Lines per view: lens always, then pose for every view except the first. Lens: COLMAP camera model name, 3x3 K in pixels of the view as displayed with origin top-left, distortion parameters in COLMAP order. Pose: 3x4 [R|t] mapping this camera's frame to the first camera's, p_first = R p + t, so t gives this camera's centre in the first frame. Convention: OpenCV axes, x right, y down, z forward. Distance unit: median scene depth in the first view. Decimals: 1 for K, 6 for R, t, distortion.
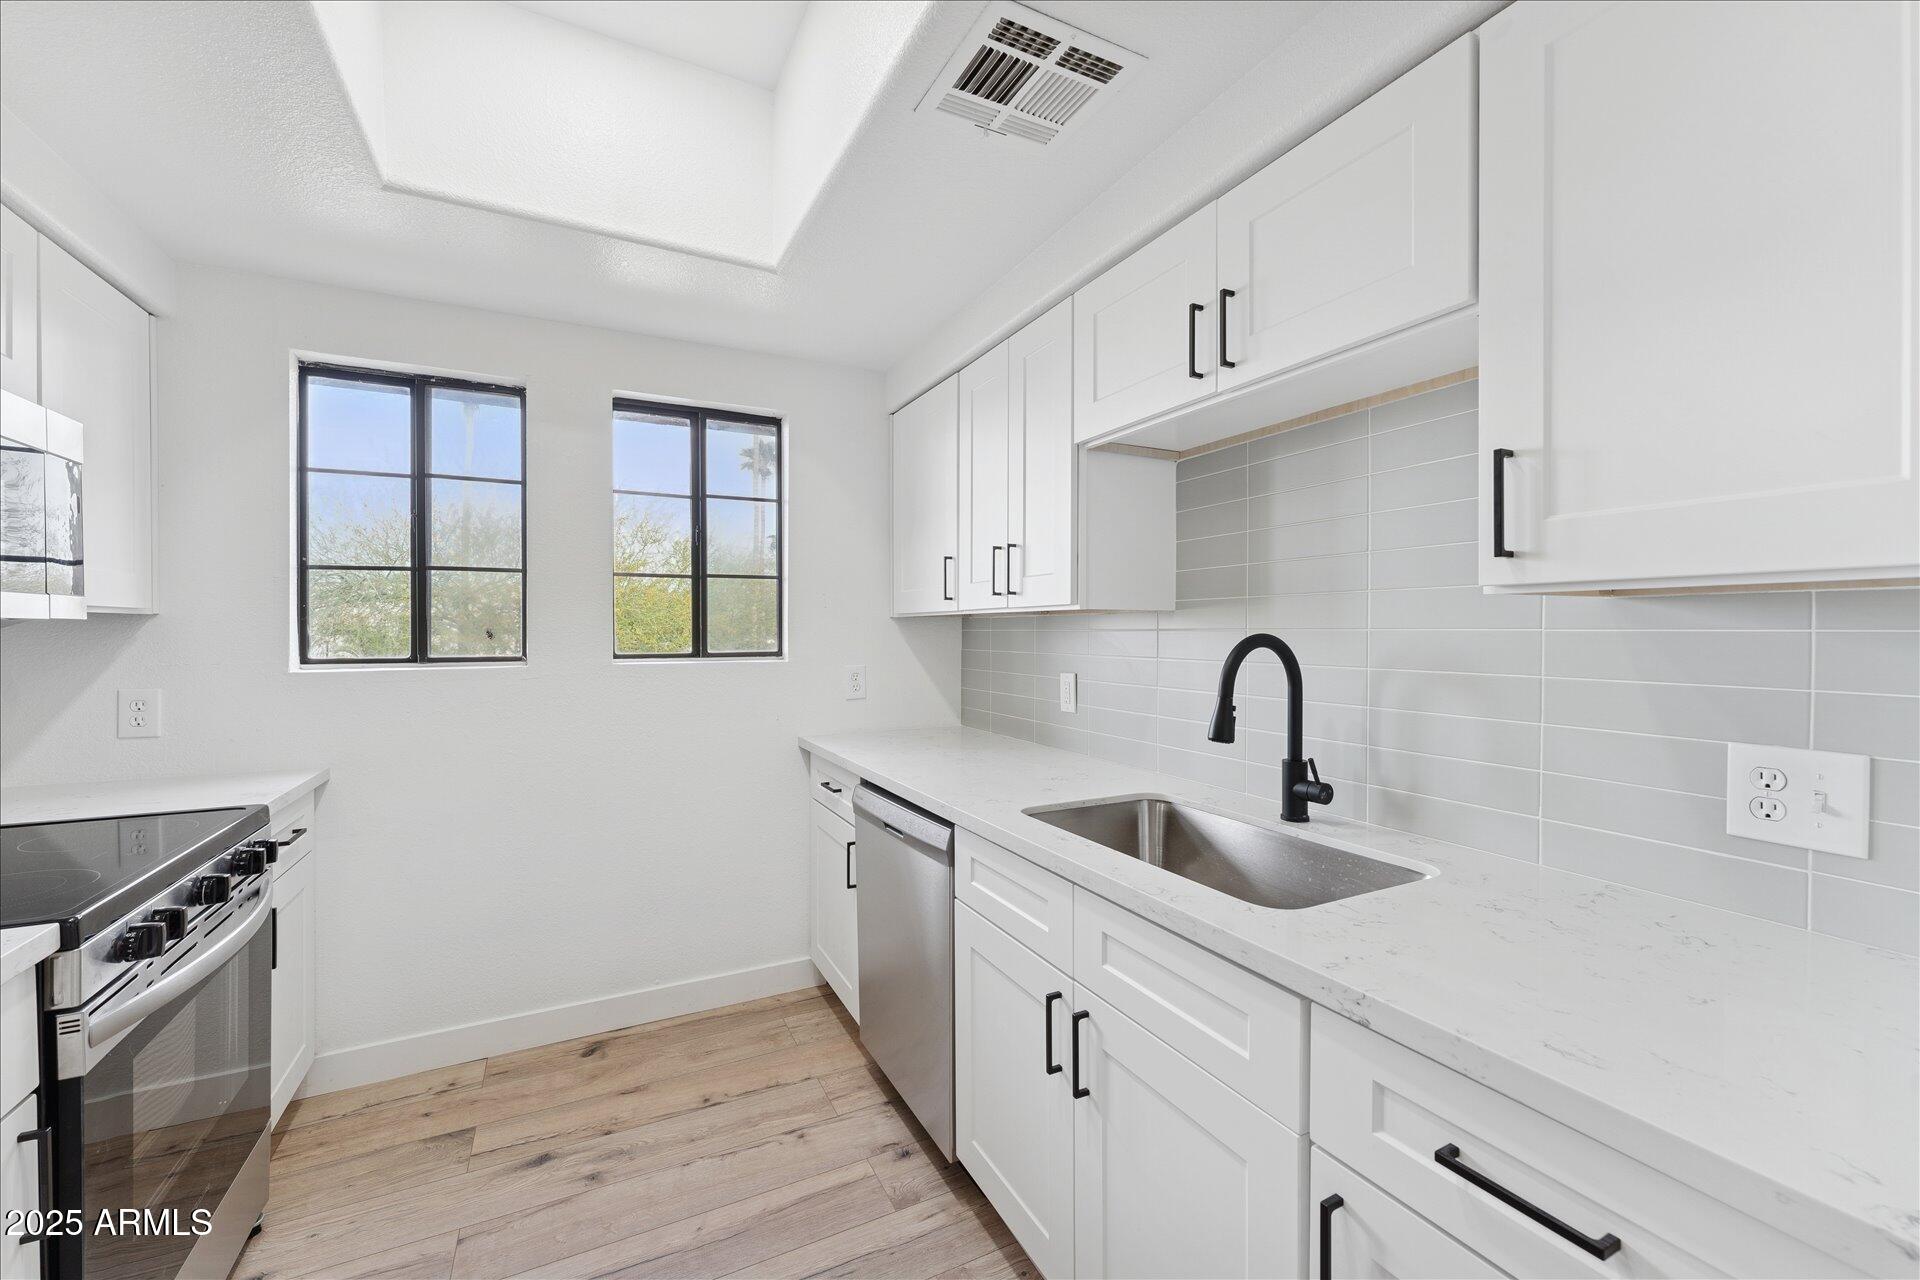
lens RADIAL K [[771.0, 0, 951.7], [0, 771.0, 637.3], [0, 0, 1]] dist [-0.000568, 0.000707]
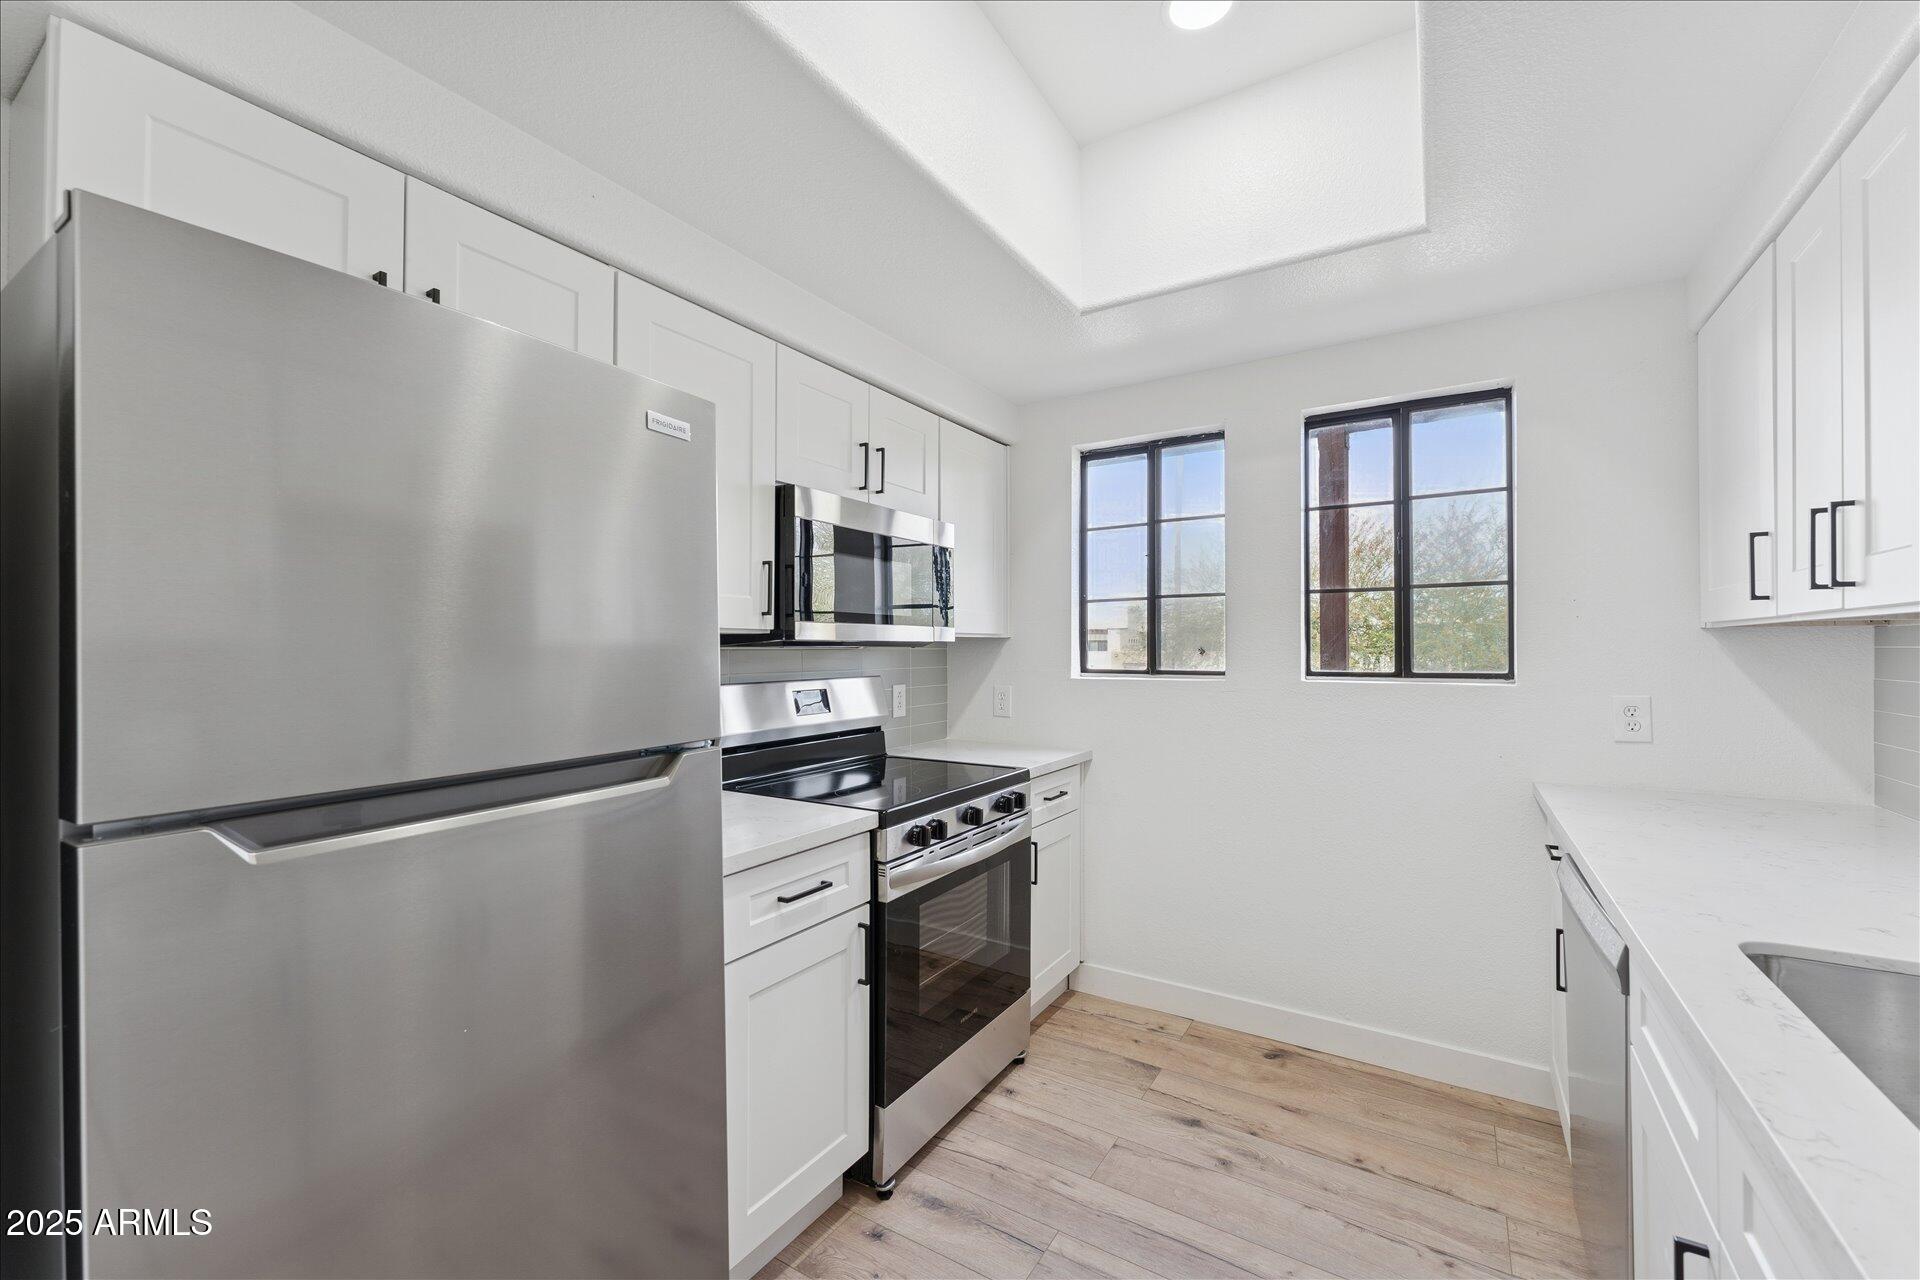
lens RADIAL K [[771.0, 0, 964.5], [0, 771.0, 640.4], [0, 0, 1]] dist [-0.000568, 0.000707]
pose [[0.516197, -0.008819, -0.856424, 0.221965], [-0.006292, 0.999881, -0.014088, -0.001668], [0.856447, 0.012661, 0.516081, 0.113827]]
